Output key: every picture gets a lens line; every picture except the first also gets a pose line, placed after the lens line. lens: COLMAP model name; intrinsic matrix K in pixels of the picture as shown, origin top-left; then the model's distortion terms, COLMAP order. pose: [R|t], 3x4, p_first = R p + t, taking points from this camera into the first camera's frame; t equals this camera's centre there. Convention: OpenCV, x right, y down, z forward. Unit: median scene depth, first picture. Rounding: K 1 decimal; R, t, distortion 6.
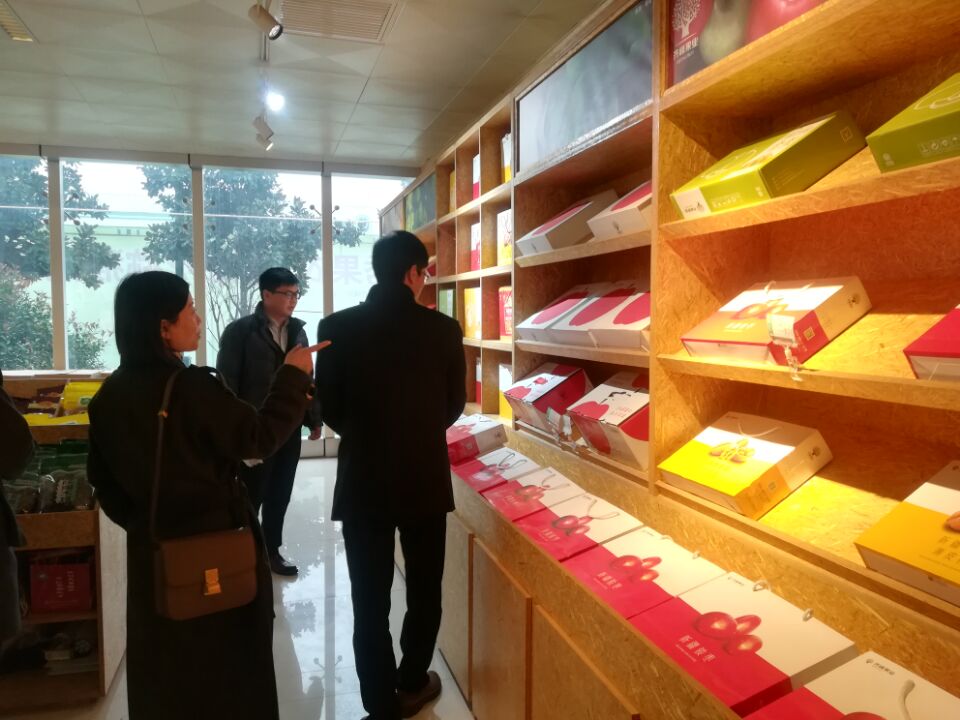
lens RADIAL K [[746.5, 0, 480.0], [0, 746.5, 360.0], [0, 0, 1]] dist [0.026095, -0.005581]
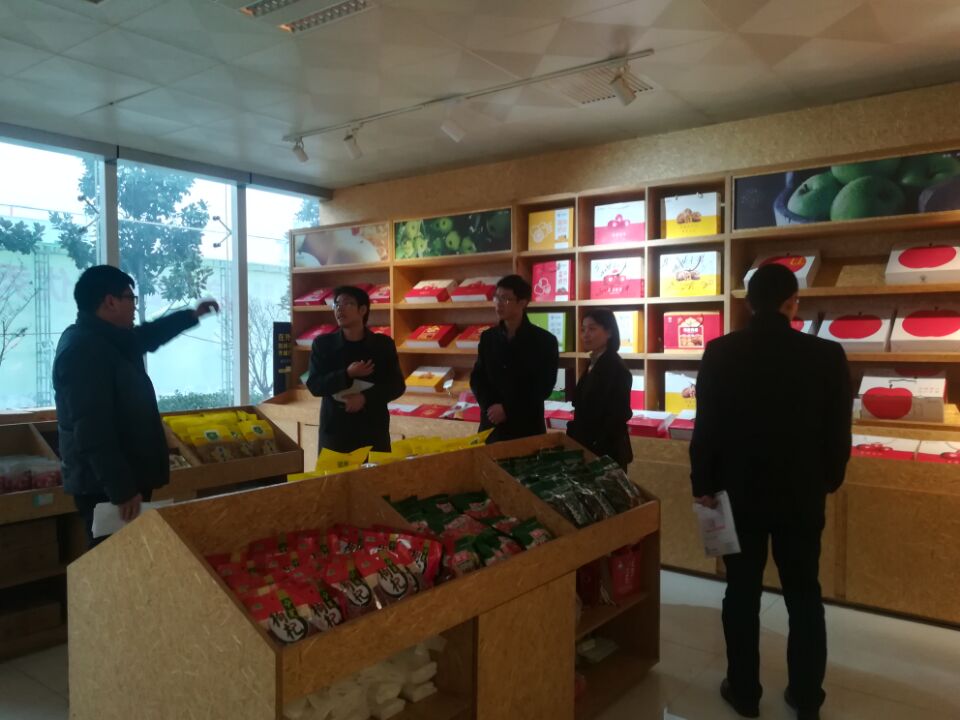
lens RADIAL K [[746.5, 0, 480.0], [0, 746.5, 360.0], [0, 0, 1]] dist [0.026095, -0.005581]
pose [[0.803154, -0.027025, 0.595158, -0.553116], [0.042805, 0.999006, -0.012401, -0.006760], [-0.594232, 0.035436, 0.803513, 0.087392]]
